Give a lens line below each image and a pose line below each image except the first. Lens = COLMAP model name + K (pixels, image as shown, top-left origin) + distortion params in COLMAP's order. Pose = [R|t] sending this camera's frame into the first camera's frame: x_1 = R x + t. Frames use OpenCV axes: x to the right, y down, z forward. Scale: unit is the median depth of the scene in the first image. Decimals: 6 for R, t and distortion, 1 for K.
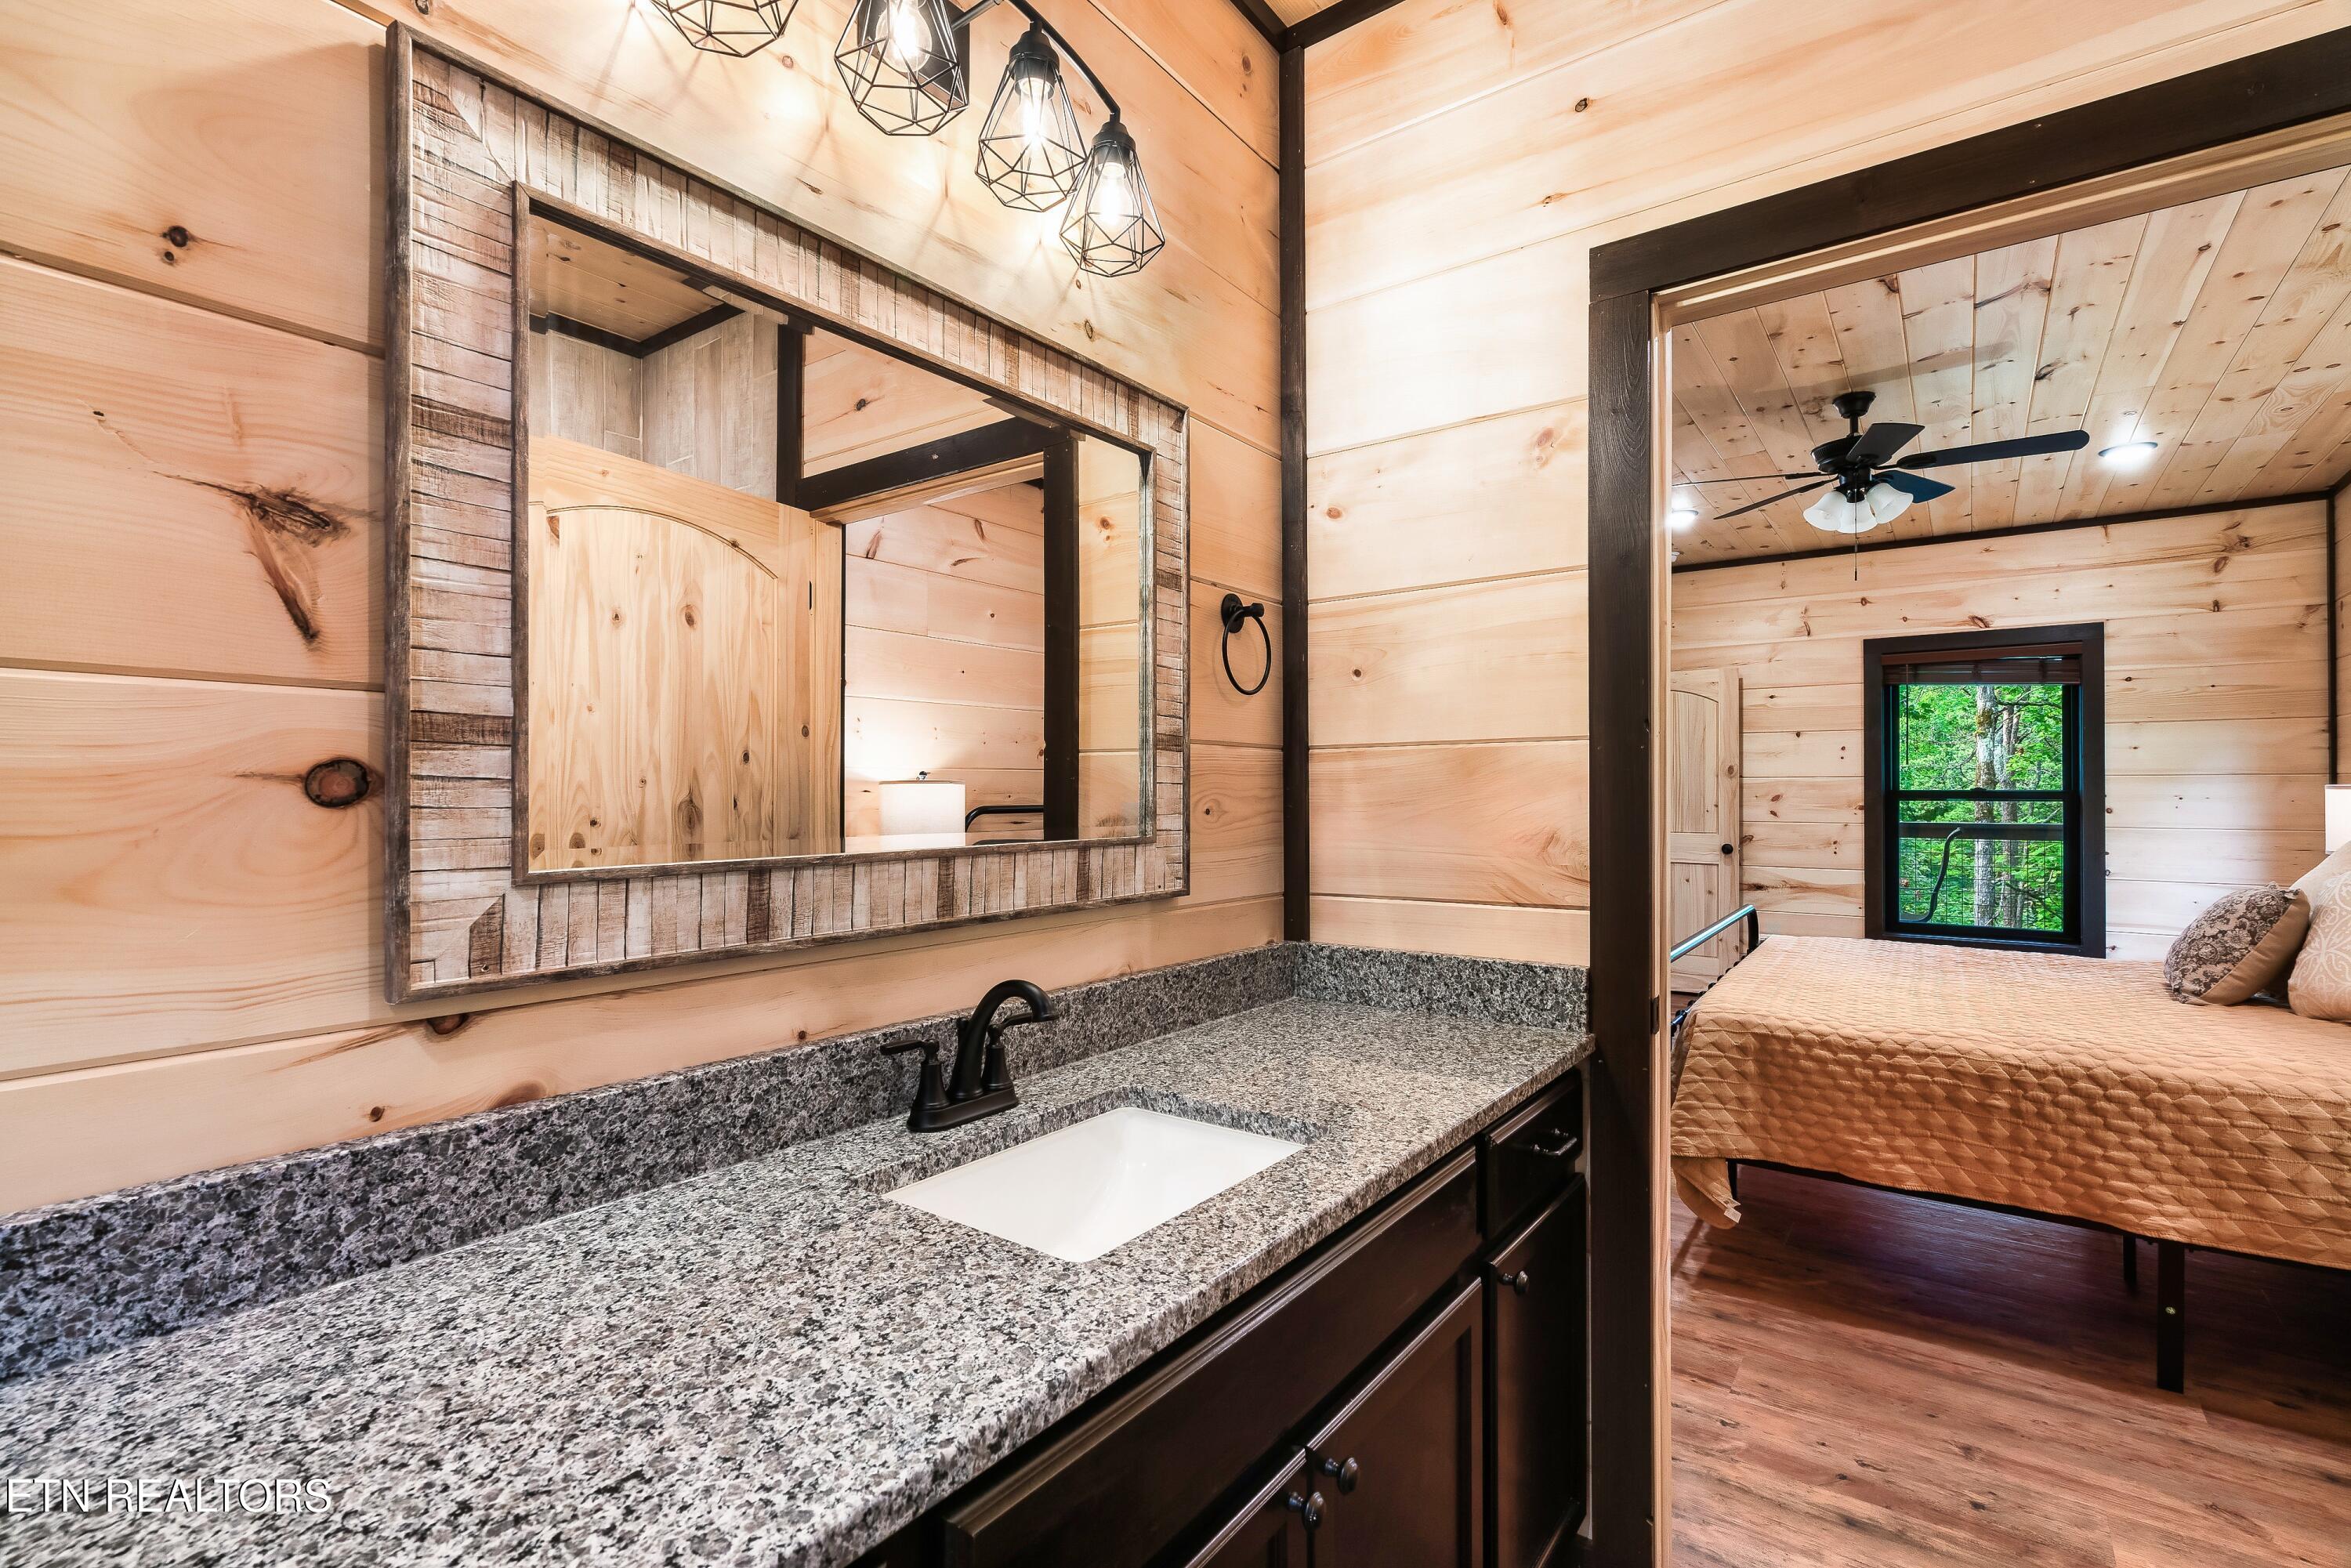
lens RADIAL K [[1069.7, 0, 1175.5], [0, 1069.7, 784.0], [0, 0, 1]] dist [-0.000838, 0.000524]
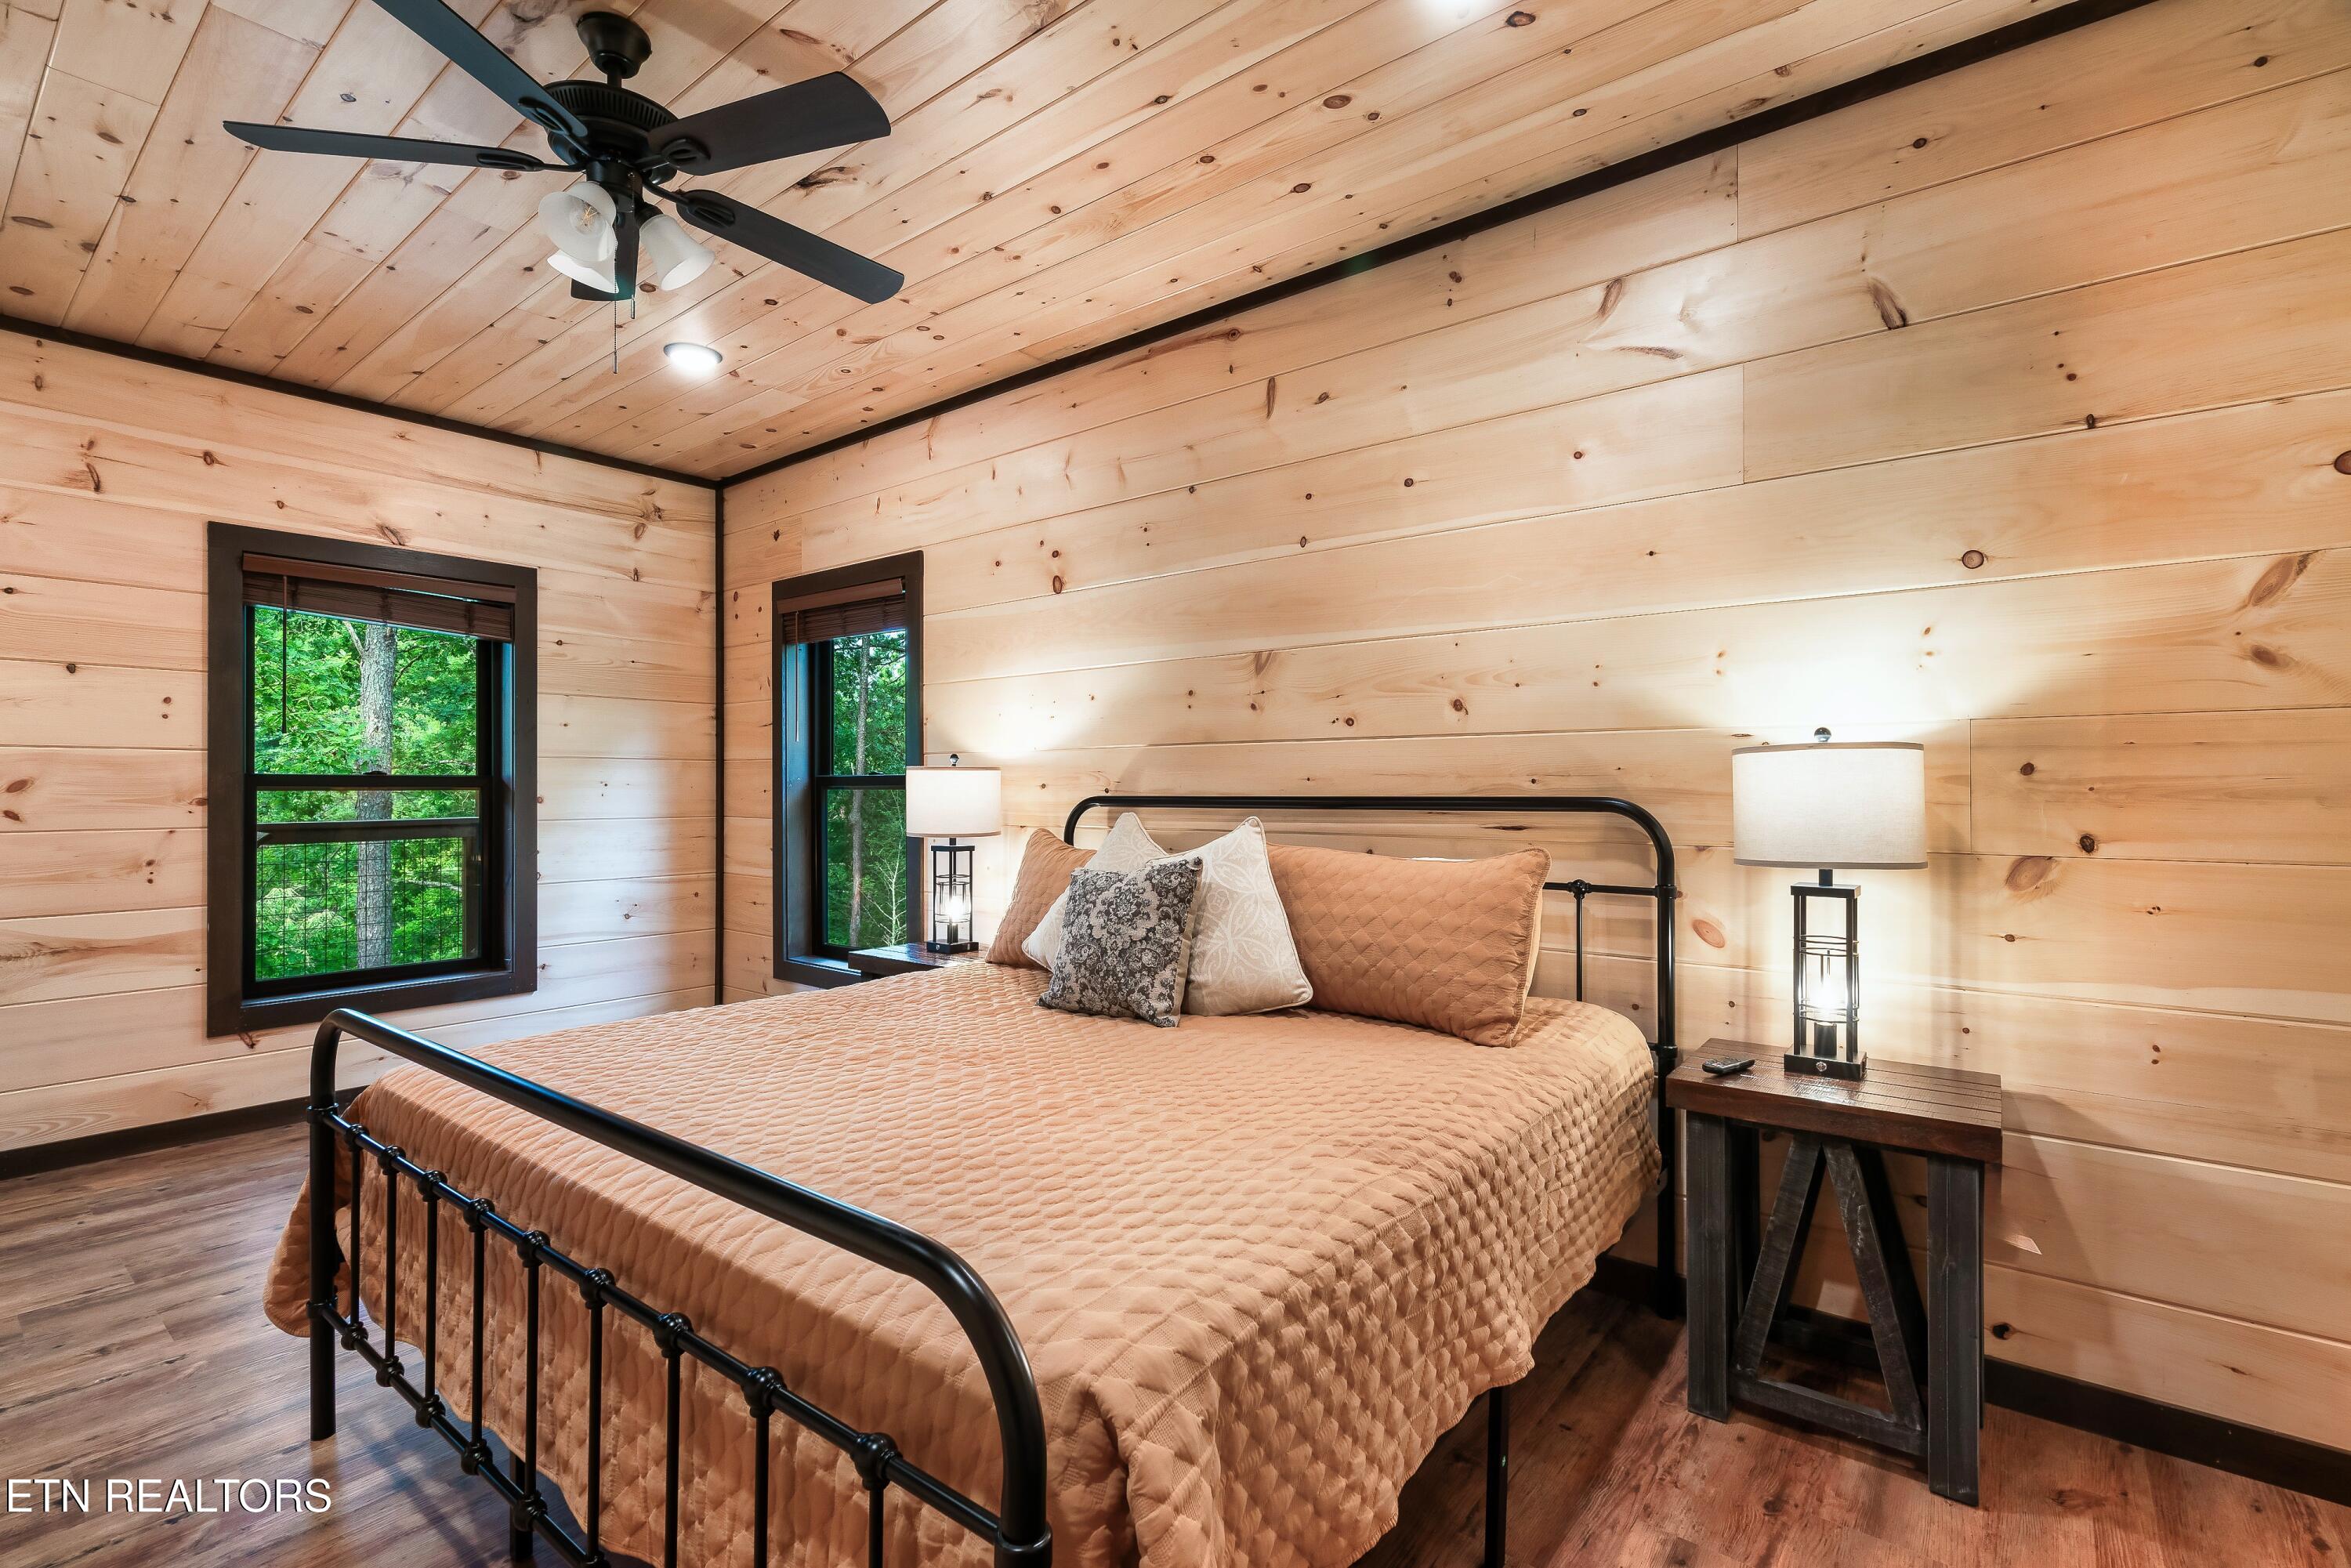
lens RADIAL K [[1069.7, 0, 1175.5], [0, 1069.7, 784.0], [0, 0, 1]] dist [-0.000838, 0.000524]
pose [[0.046625, 0.003316, 0.998907, 0.075591], [-0.003626, 0.999988, -0.003151, 0.013324], [-0.998906, -0.003475, 0.046636, 0.466359]]
